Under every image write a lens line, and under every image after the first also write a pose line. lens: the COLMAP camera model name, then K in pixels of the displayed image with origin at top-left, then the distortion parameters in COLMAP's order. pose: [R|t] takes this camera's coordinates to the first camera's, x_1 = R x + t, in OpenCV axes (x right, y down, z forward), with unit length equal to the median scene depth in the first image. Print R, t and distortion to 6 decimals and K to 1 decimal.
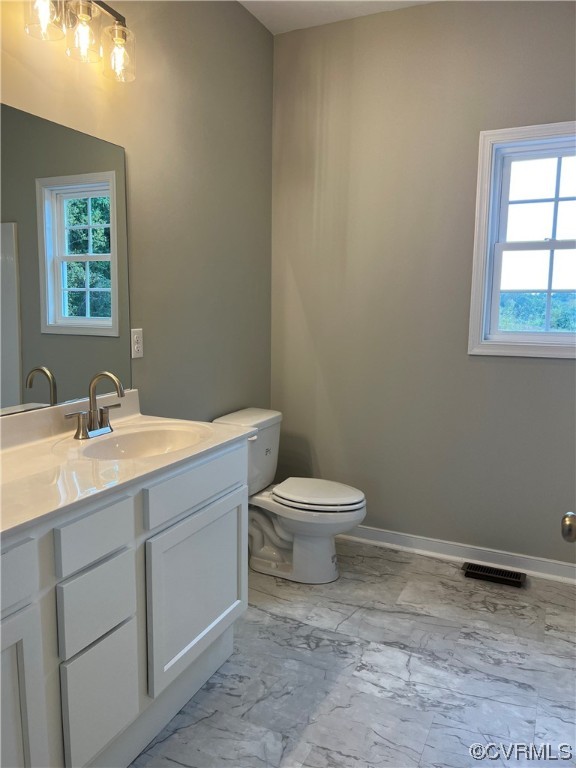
lens RADIAL K [[578.6, 0, 291.0], [0, 578.6, 381.4], [0, 0, 1]] dist [0.043245, -0.040113]
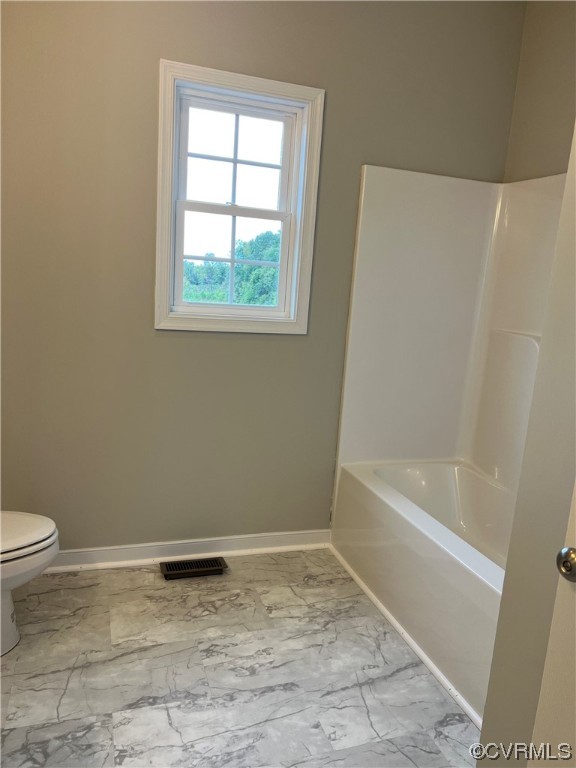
lens RADIAL K [[578.6, 0, 288.2], [0, 578.6, 387.9], [0, 0, 1]] dist [0.043245, -0.040113]
pose [[0.727298, -0.090484, 0.680330, -0.163023], [0.030733, 0.994570, 0.099424, -0.044814], [-0.685633, -0.051402, 0.726130, 0.273187]]
